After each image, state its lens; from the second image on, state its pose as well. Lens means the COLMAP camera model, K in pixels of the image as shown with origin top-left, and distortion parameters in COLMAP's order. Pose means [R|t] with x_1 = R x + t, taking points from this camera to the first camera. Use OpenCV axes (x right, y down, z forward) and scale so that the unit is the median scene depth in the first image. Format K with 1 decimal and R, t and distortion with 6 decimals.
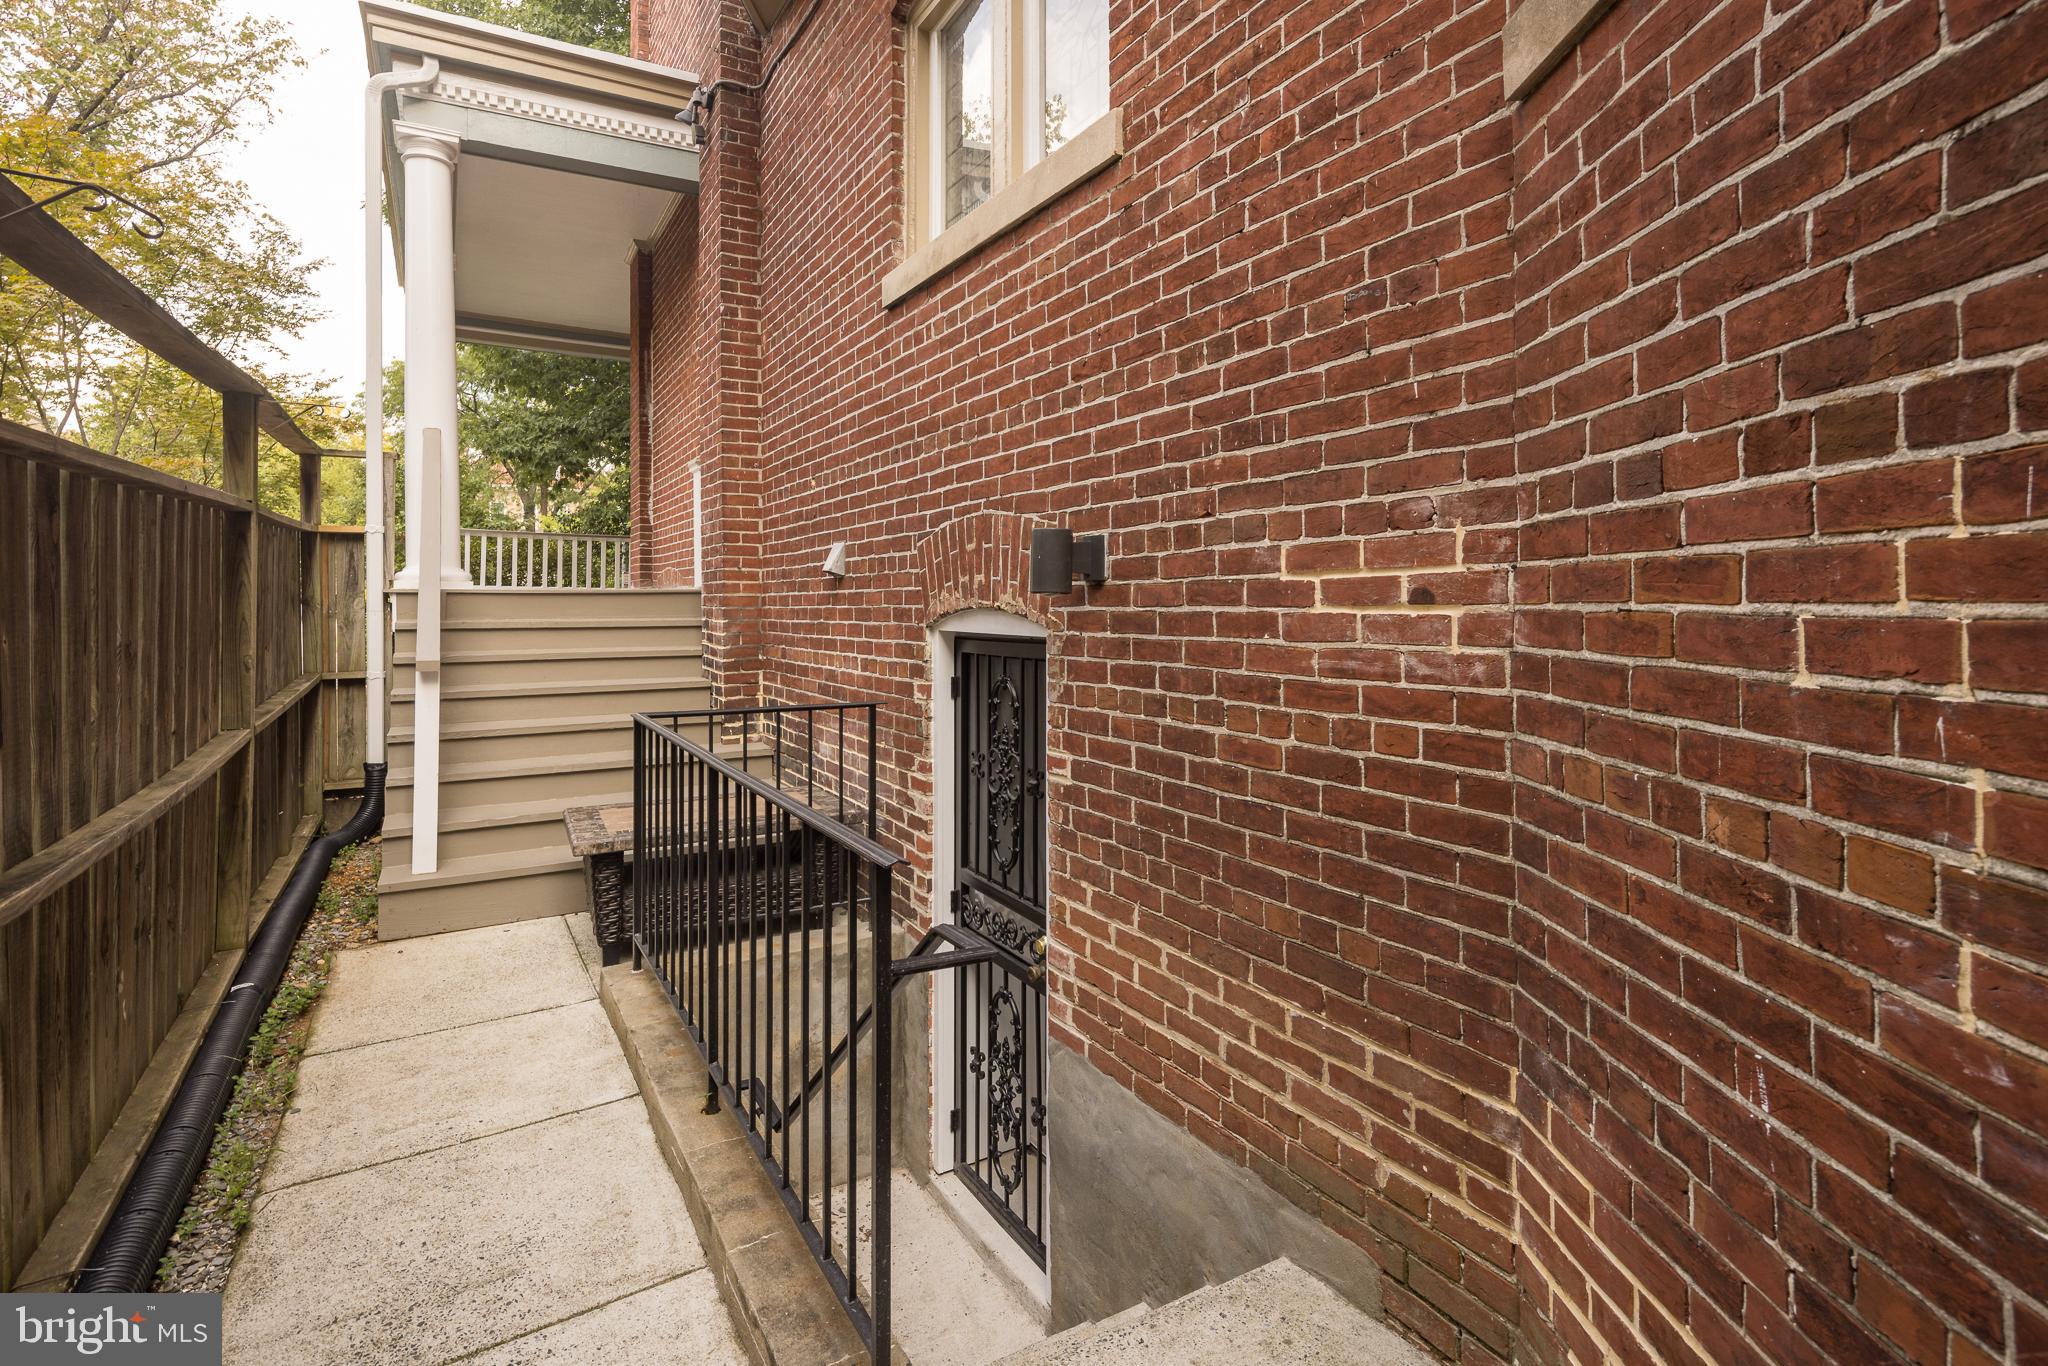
lens RADIAL K [[1004.4, 0, 1010.2], [0, 1004.4, 601.4], [0, 0, 1]] dist [-0.005433, -0.000509]
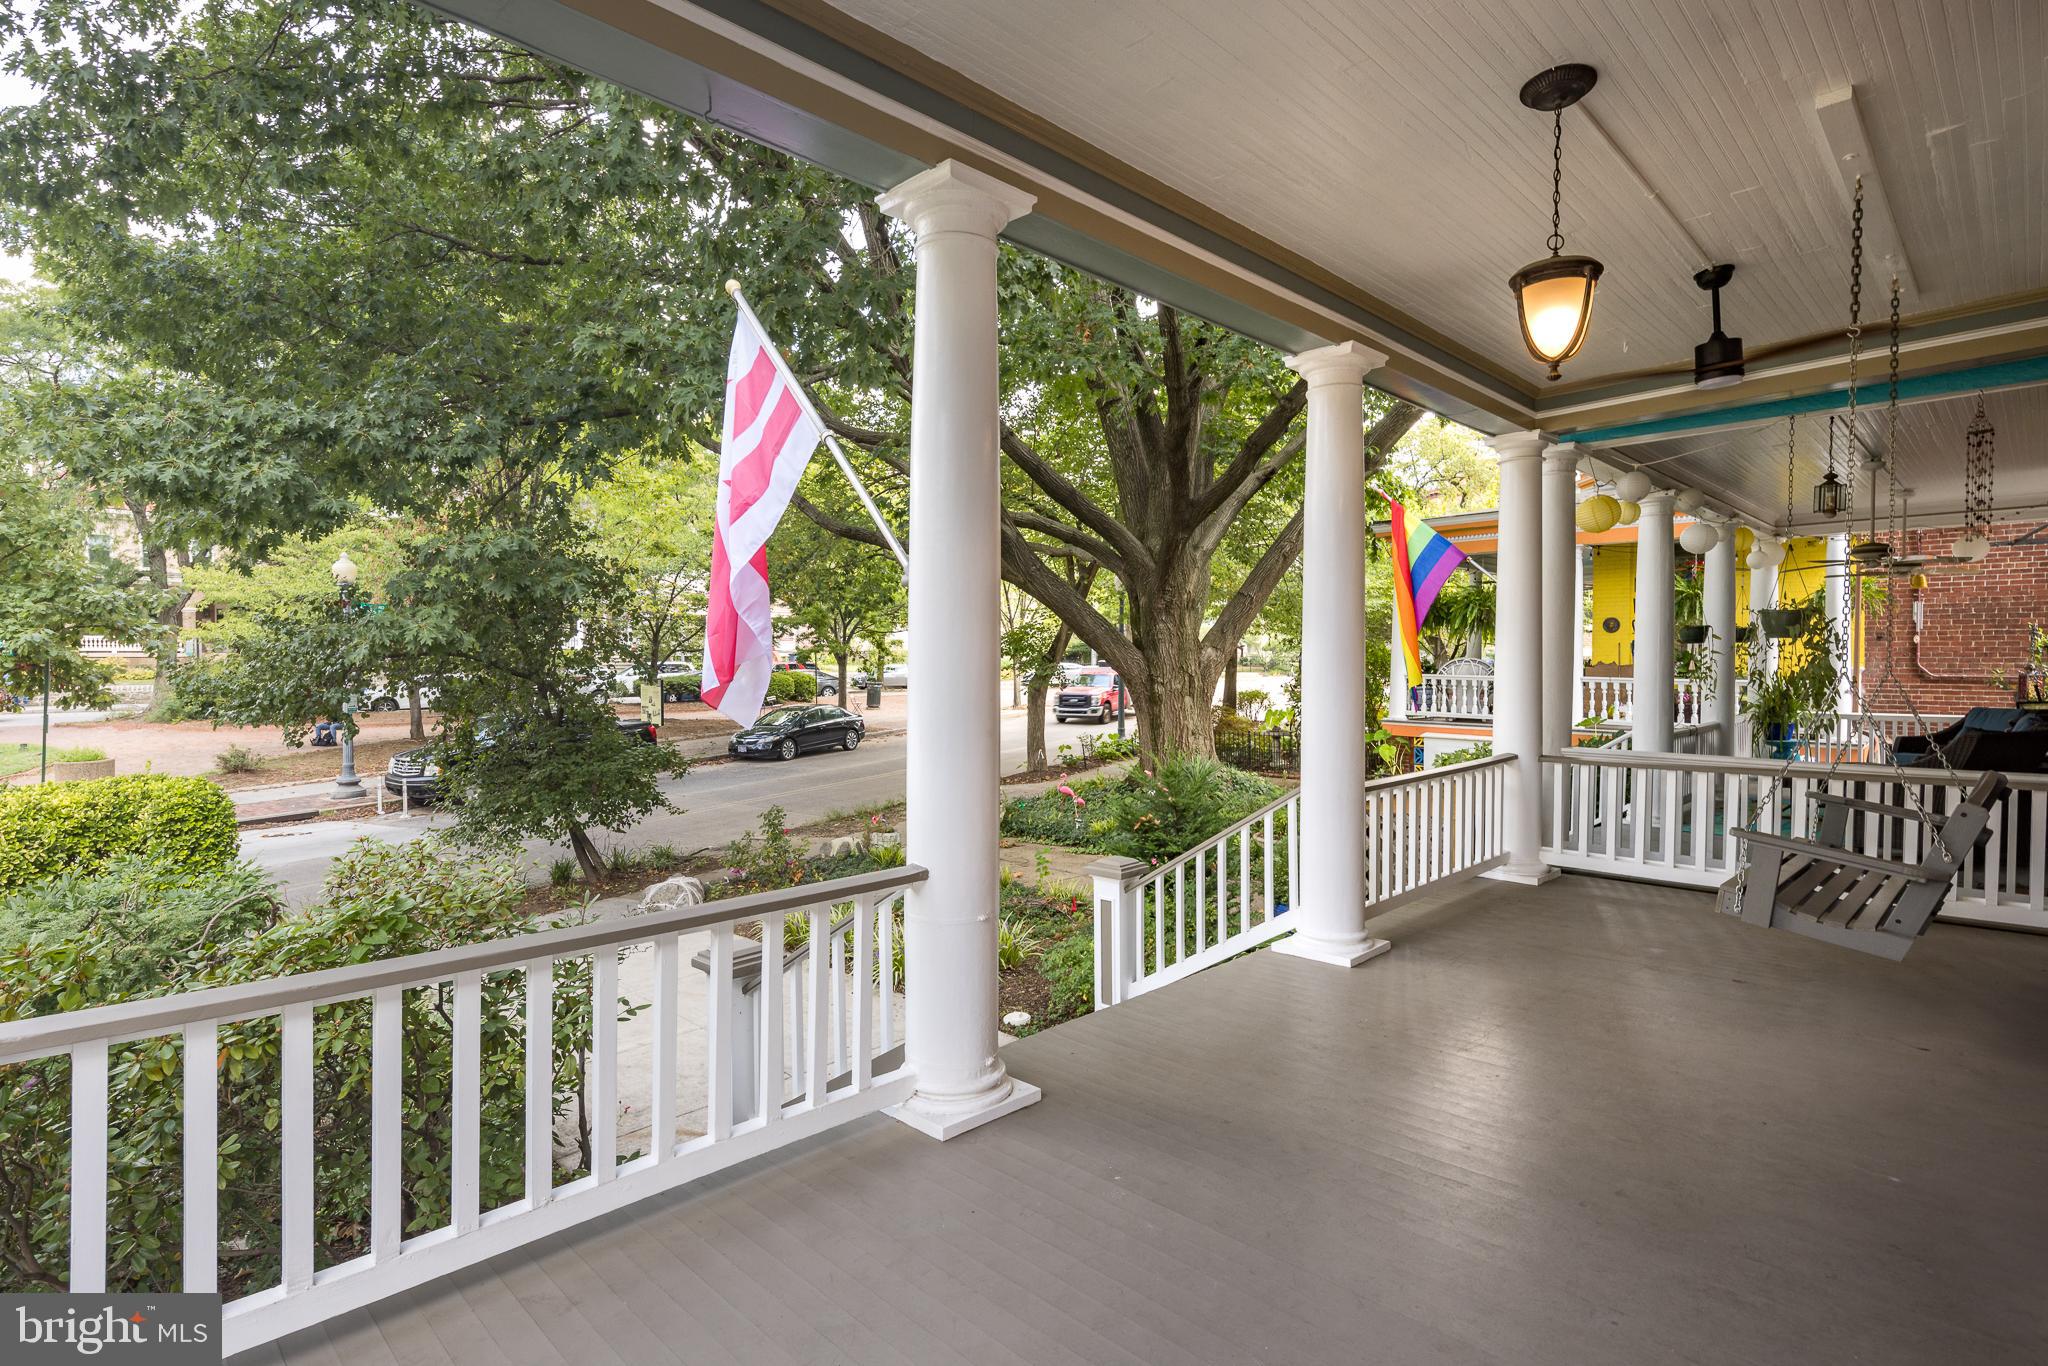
lens RADIAL K [[1004.4, 0, 1002.1], [0, 1004.4, 685.6], [0, 0, 1]] dist [-0.005433, -0.000509]
pose [[0.965856, -0.007123, 0.258981, -3.824949], [-0.002977, 0.999251, 0.038584, -1.158763], [-0.259062, -0.038037, 0.965111, 7.283859]]
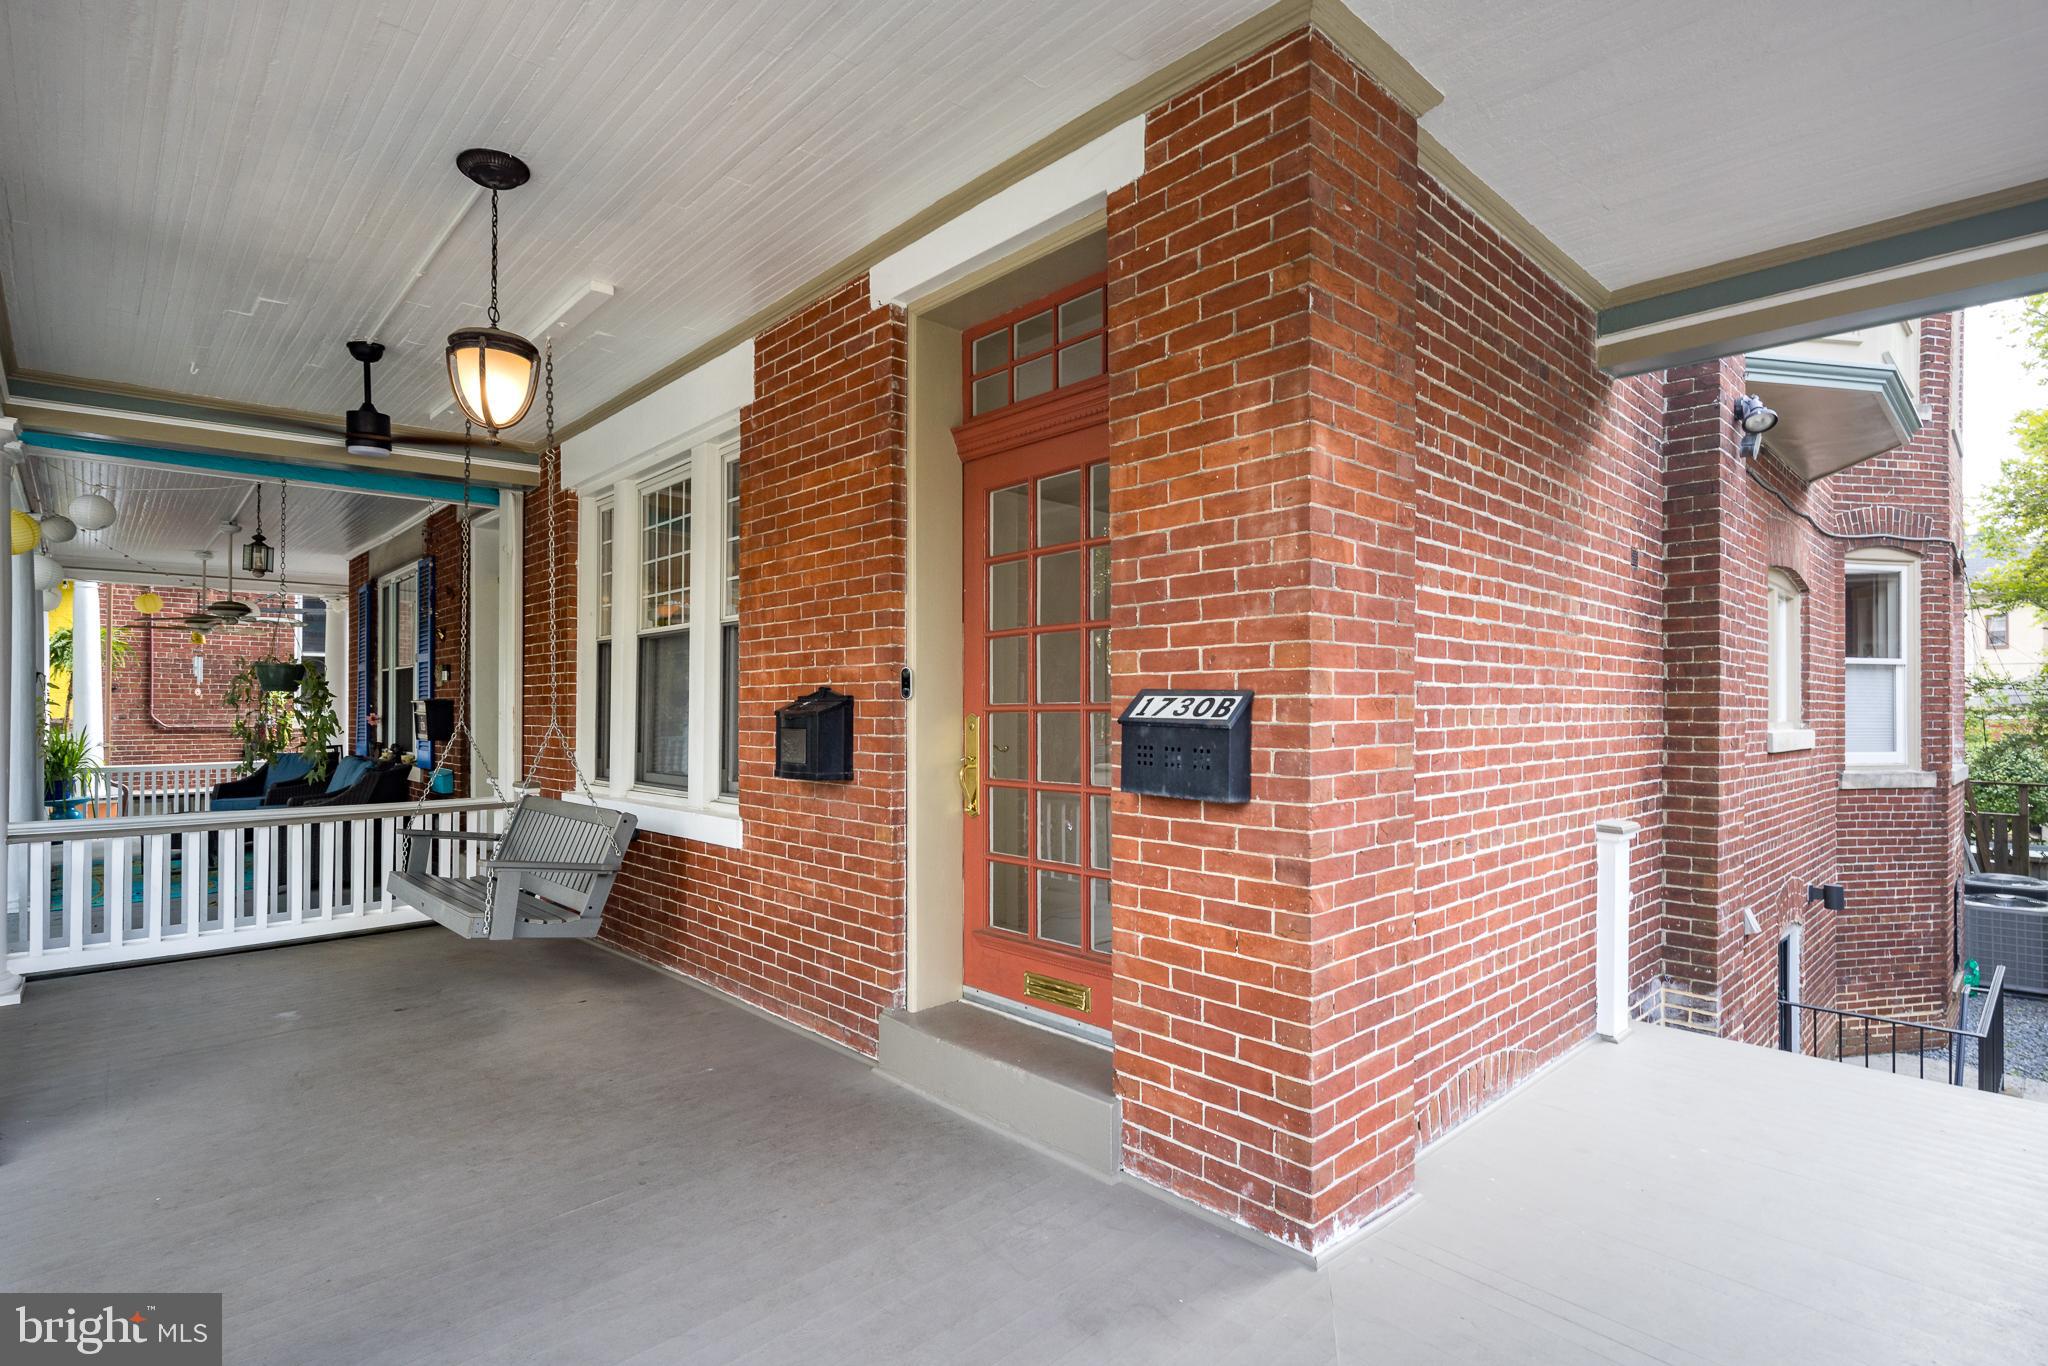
lens RADIAL K [[1004.4, 0, 1009.2], [0, 1004.4, 694.6], [0, 0, 1]] dist [-0.005433, -0.000509]
pose [[-0.237786, 0.013909, 0.971218, -4.569816], [-0.010429, 0.999803, -0.016872, -1.148493], [-0.971262, -0.014141, -0.237594, 8.472426]]
